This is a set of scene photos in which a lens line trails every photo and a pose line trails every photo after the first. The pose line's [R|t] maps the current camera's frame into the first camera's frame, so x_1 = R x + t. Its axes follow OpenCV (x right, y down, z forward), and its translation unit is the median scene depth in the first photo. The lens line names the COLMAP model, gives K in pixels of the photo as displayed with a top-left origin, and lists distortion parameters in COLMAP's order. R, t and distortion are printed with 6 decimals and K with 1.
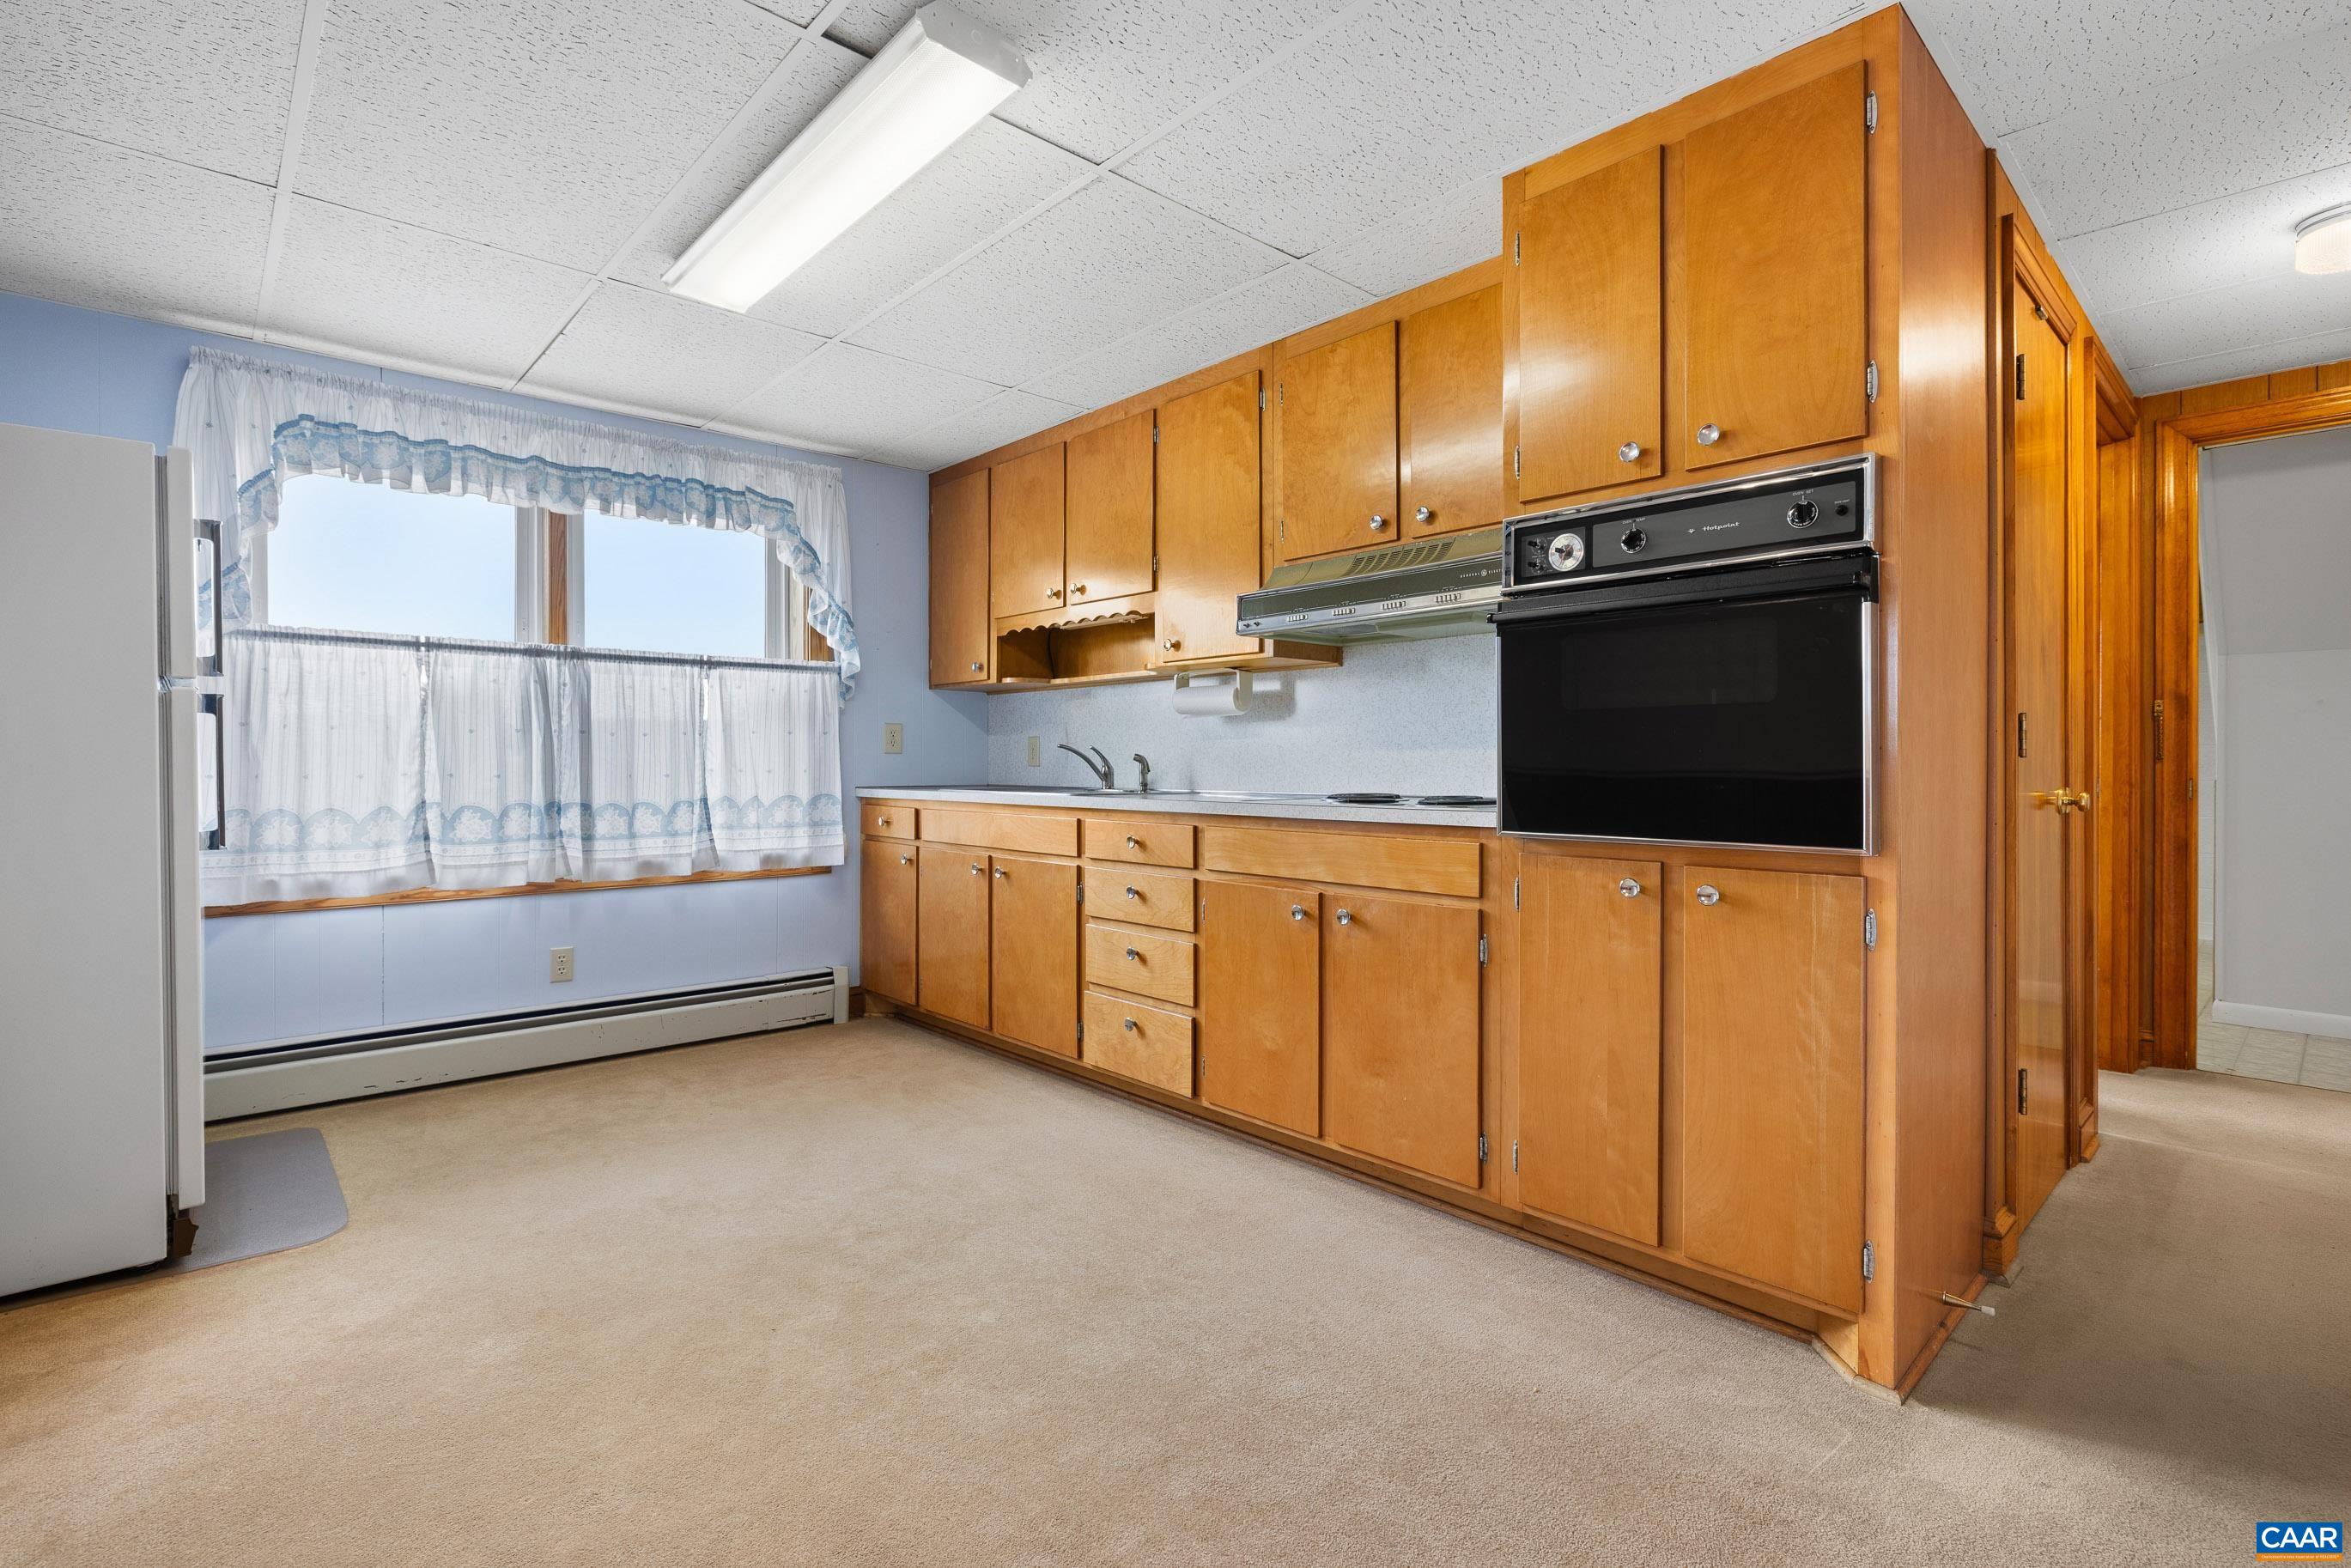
lens RADIAL K [[1108.3, 0, 1176.5], [0, 1108.3, 761.2], [0, 0, 1]] dist [-0.002312, -0.000415]
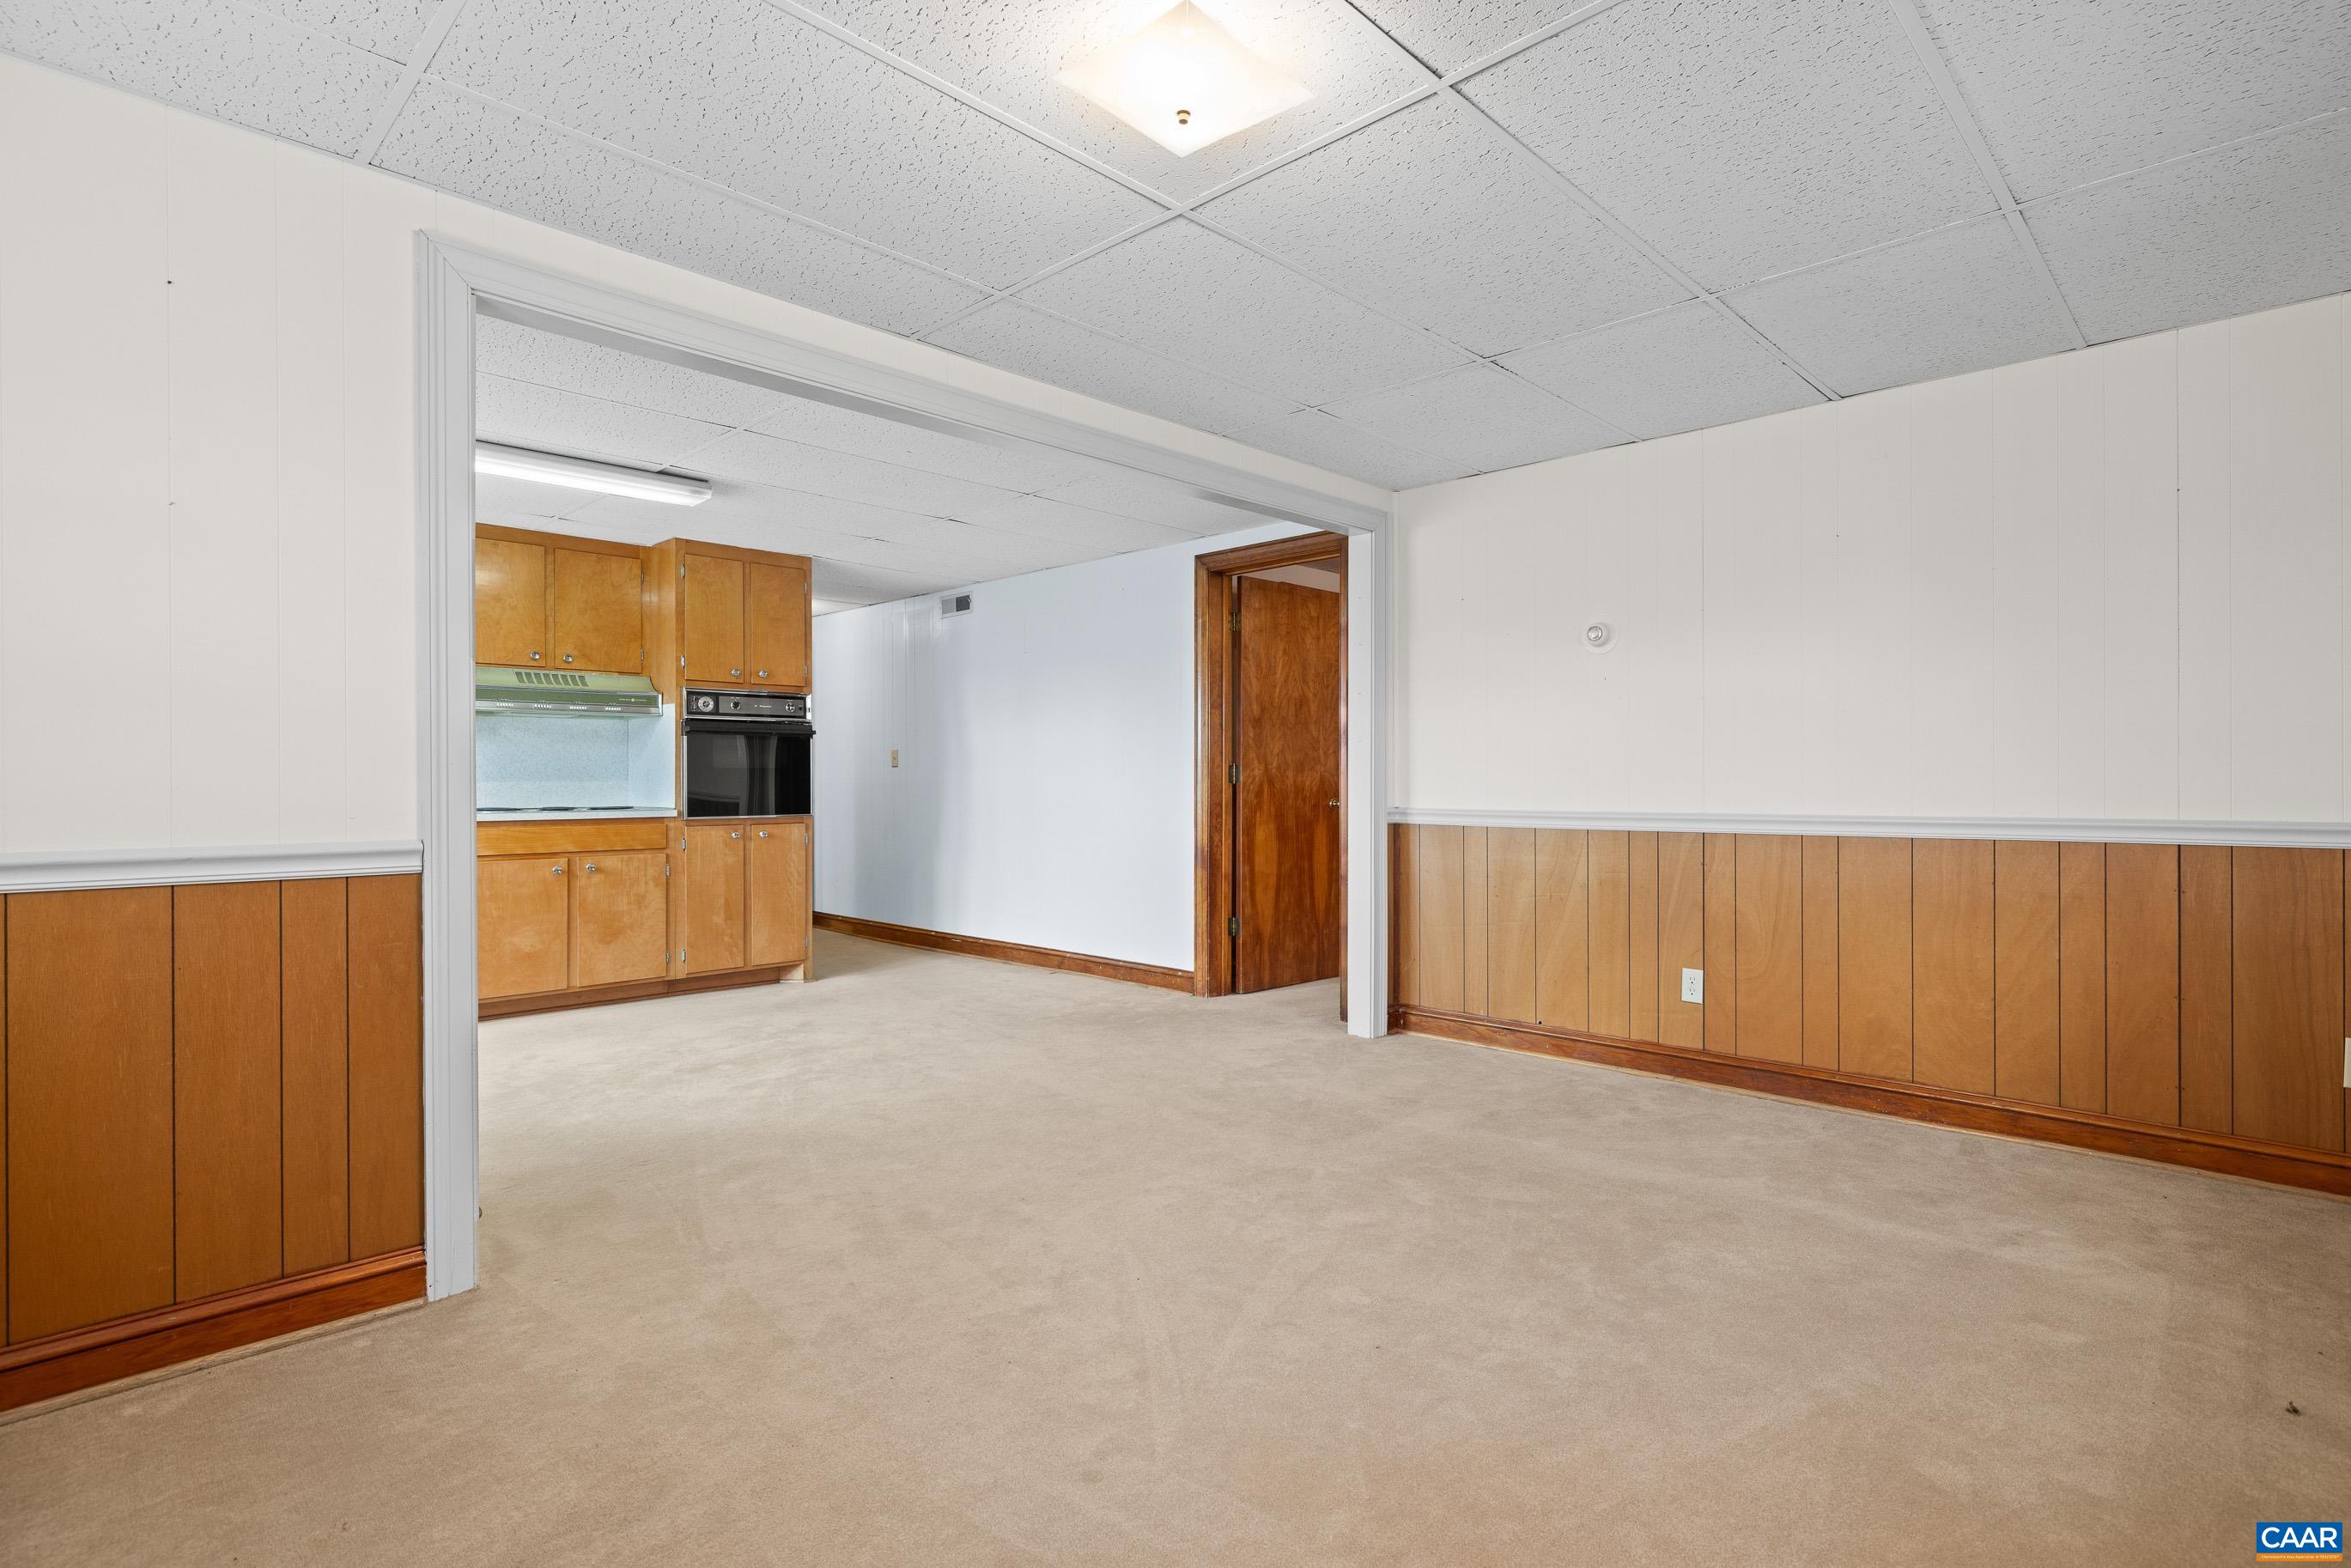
lens RADIAL K [[1145.2, 0, 1179.8], [0, 1145.2, 779.0], [0, 0, 1]] dist [0.000114, 0.000660]
pose [[-0.062787, 0.002789, 0.998023, -1.504057], [0.001765, 0.999995, -0.002683, -0.007453], [-0.998025, 0.001593, -0.062792, 0.062525]]
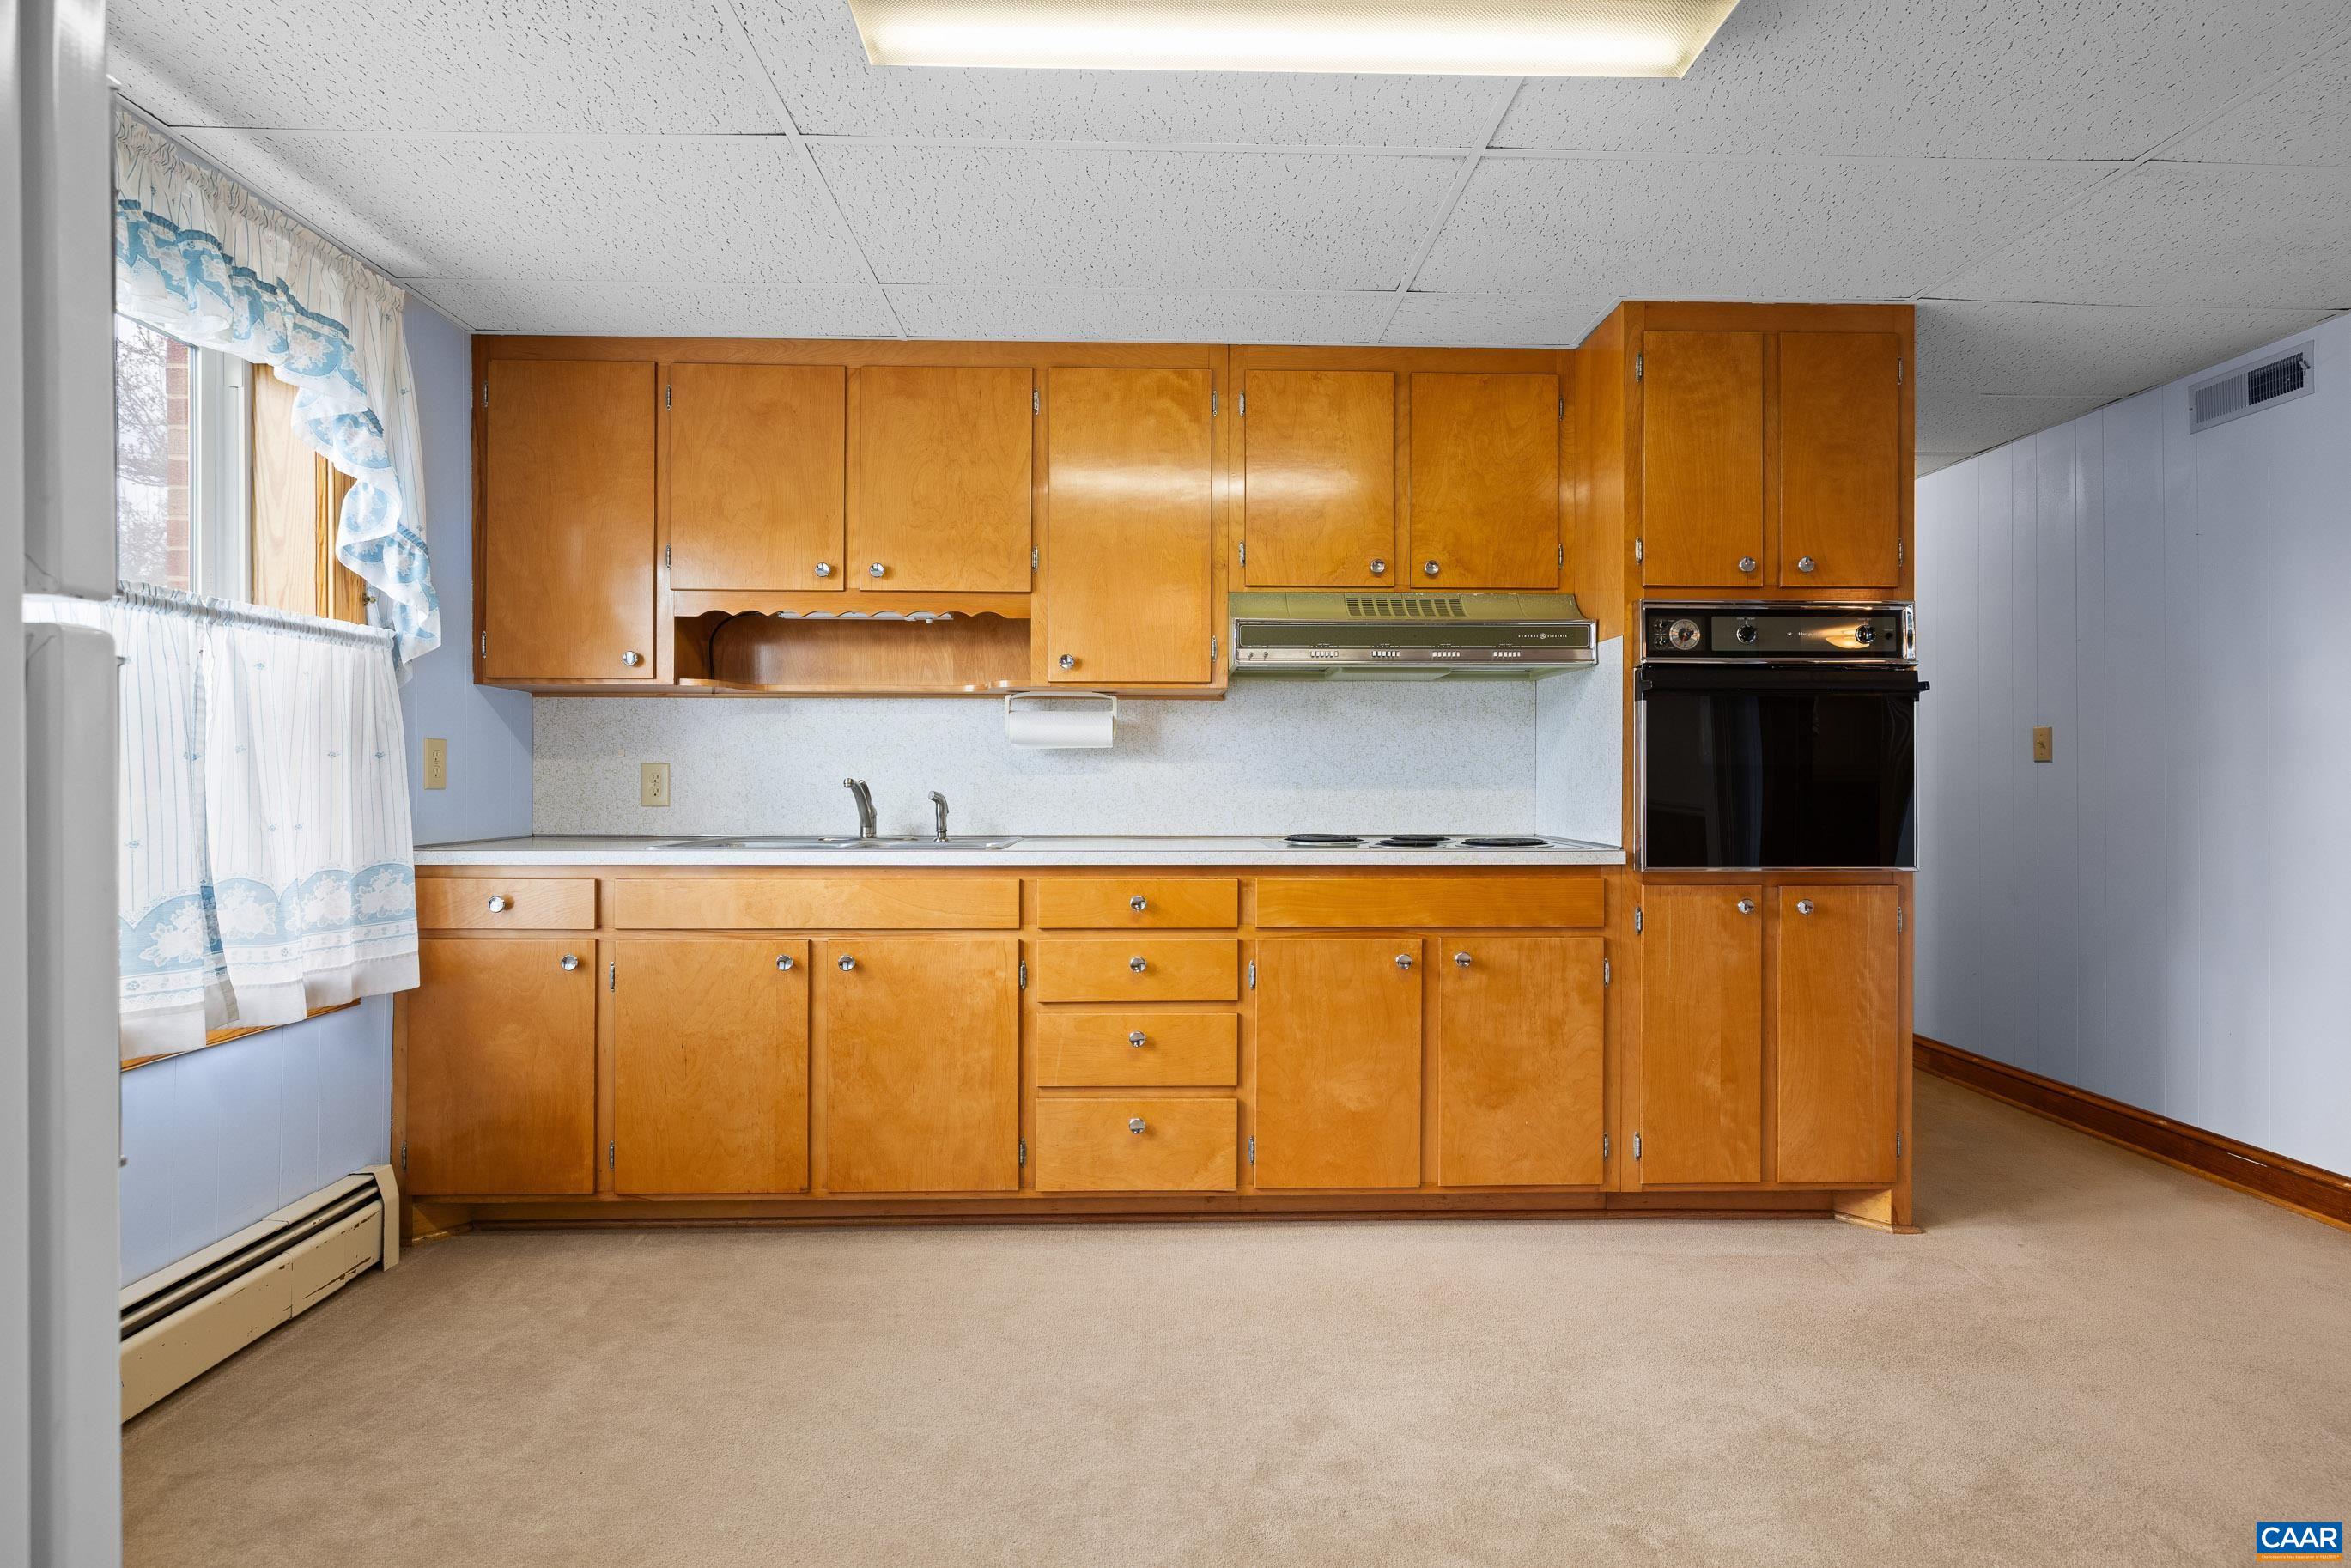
lens RADIAL K [[1145.2, 0, 1179.8], [0, 1145.2, 779.0], [0, 0, 1]] dist [0.000114, 0.000660]
pose [[0.646277, 0.000964, 0.763102, -0.630958], [-0.003379, 0.999993, 0.001599, -0.020117], [-0.763095, -0.003611, 0.646276, 0.400592]]
